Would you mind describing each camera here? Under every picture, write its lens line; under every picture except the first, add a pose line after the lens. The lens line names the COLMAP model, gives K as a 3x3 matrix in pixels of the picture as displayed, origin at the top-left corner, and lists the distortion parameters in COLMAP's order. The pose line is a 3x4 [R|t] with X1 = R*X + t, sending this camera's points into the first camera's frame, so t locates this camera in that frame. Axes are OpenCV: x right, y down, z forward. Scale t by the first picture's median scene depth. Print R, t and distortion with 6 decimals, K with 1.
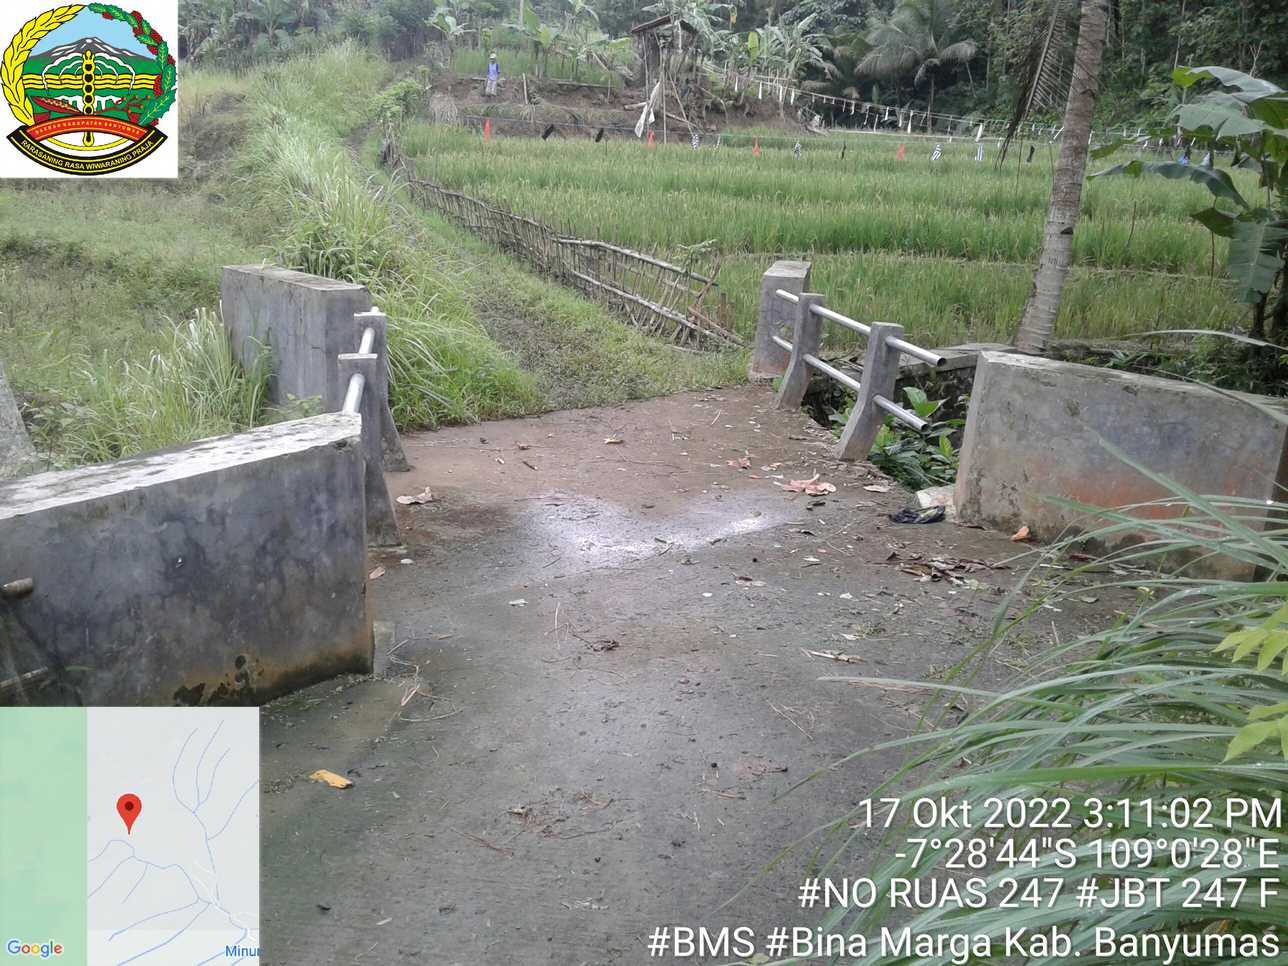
lens RADIAL K [[1185.8, 0, 644.0], [0, 1185.8, 483.0], [0, 0, 1]] dist [0.035223, -0.145369]
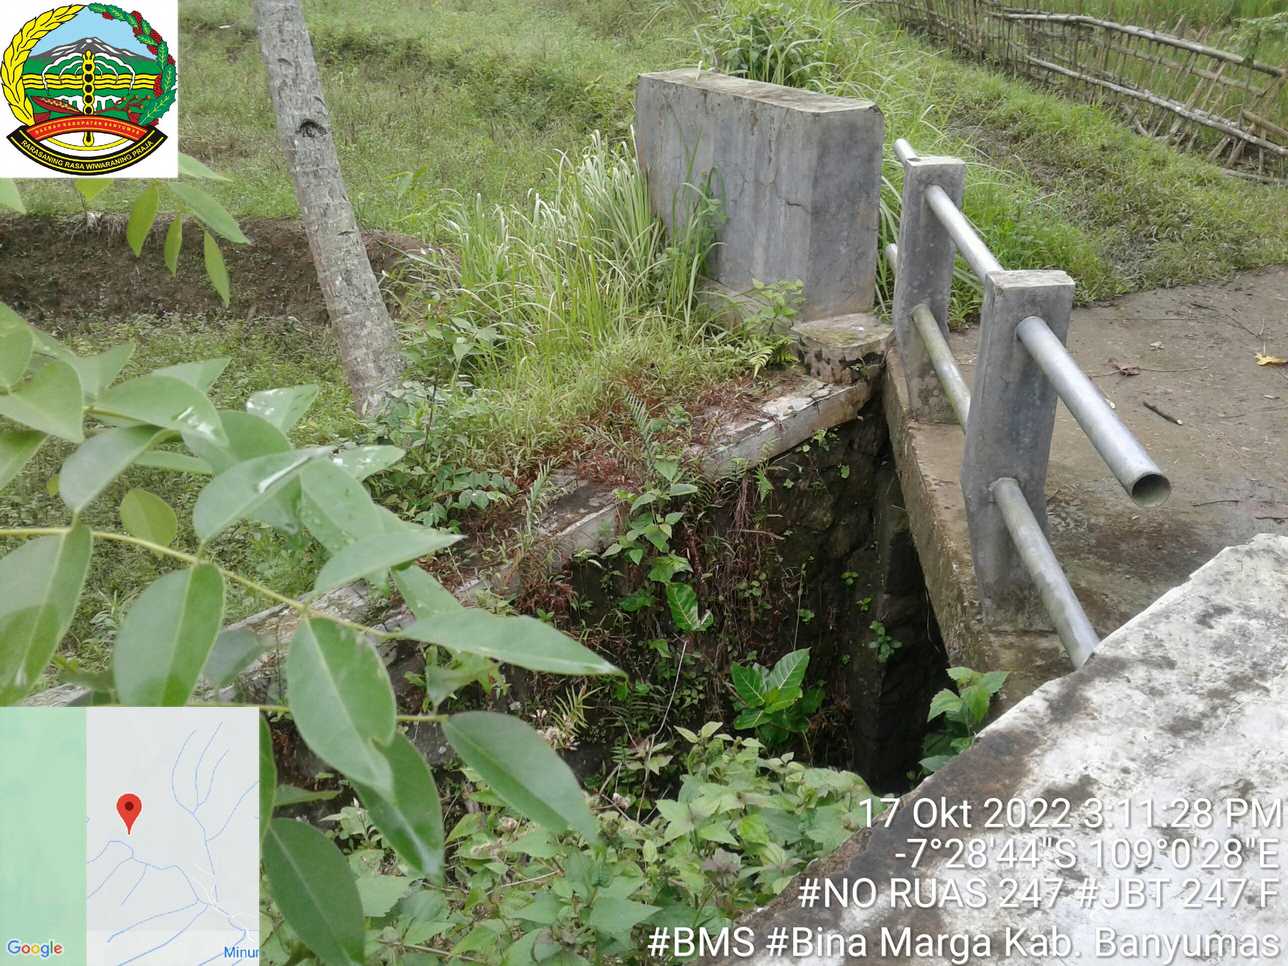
lens RADIAL K [[1198.8, 0, 629.0], [0, 1198.8, 487.6], [0, 0, 1]] dist [0.091410, -0.218093]
pose [[0.964354, 0.060168, -0.257683, -0.155946], [-0.016218, 0.985415, 0.169394, -0.060566], [0.264117, -0.159177, 0.951265, 0.273347]]
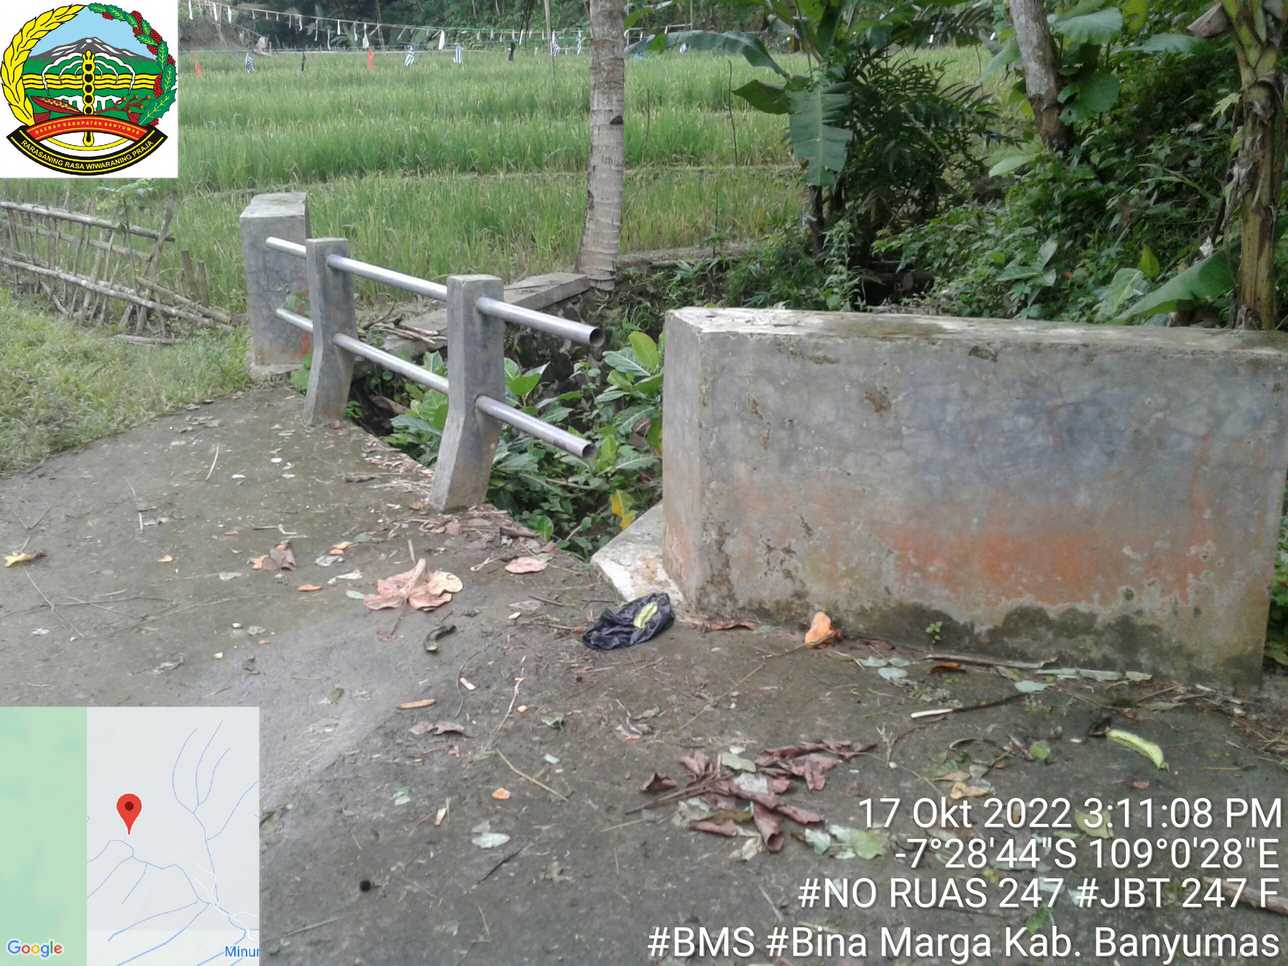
lens RADIAL K [[1154.3, 0, 669.7], [0, 1154.3, 523.7], [0, 0, 1]] dist [0.105064, -0.209624]
pose [[0.898563, -0.215267, 0.382419, 0.033962], [0.177359, 0.975223, 0.132224, -0.059165], [-0.401407, -0.050986, 0.914479, 0.338563]]
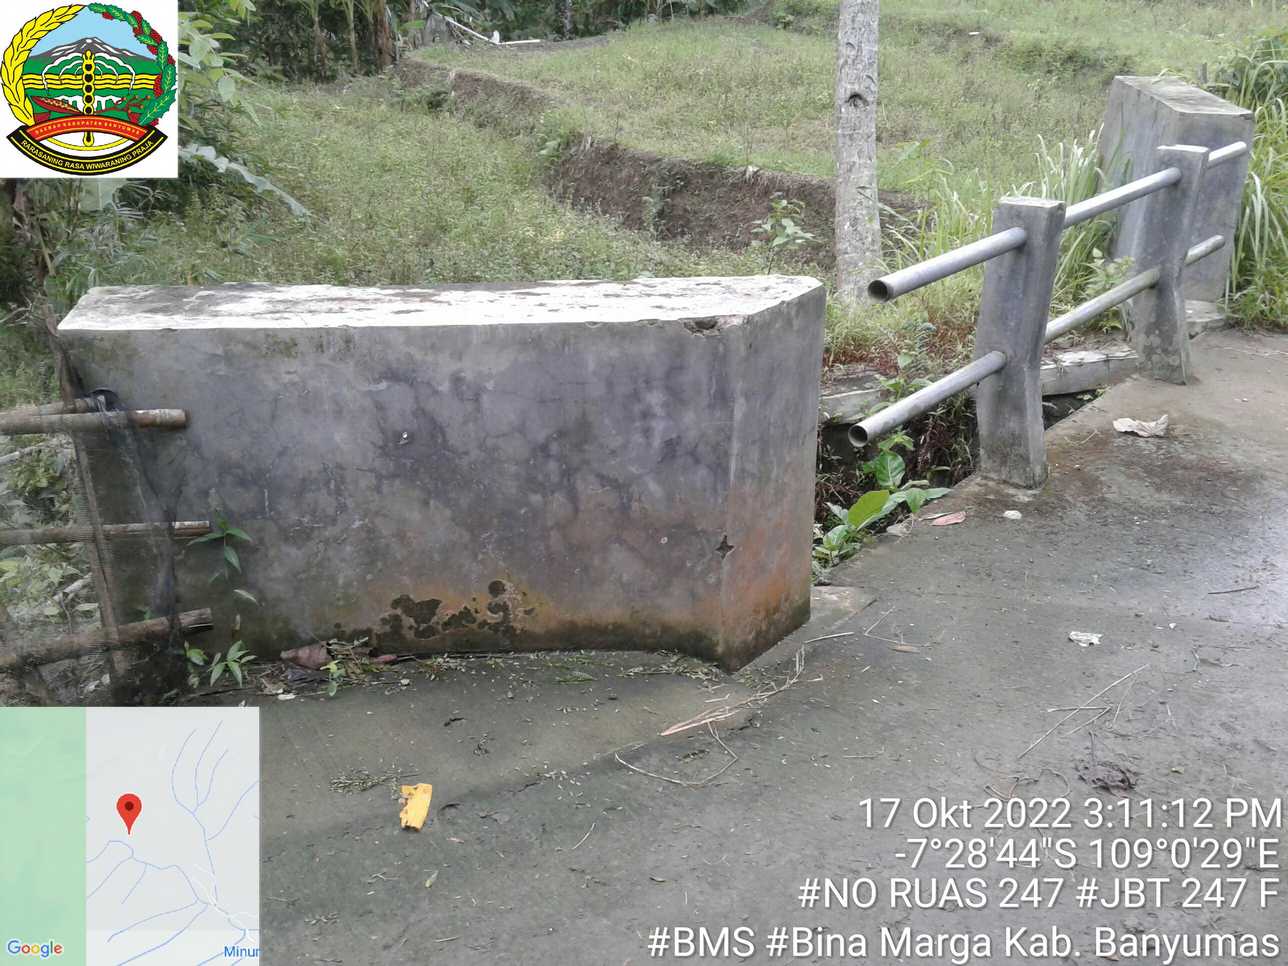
lens RADIAL K [[1198.8, 0, 629.0], [0, 1198.8, 487.6], [0, 0, 1]] dist [0.091410, -0.218093]
pose [[0.638752, 0.290539, -0.712448, 0.087092], [-0.191524, 0.956858, 0.218498, -0.033993], [0.745194, -0.003115, 0.666840, 0.219138]]
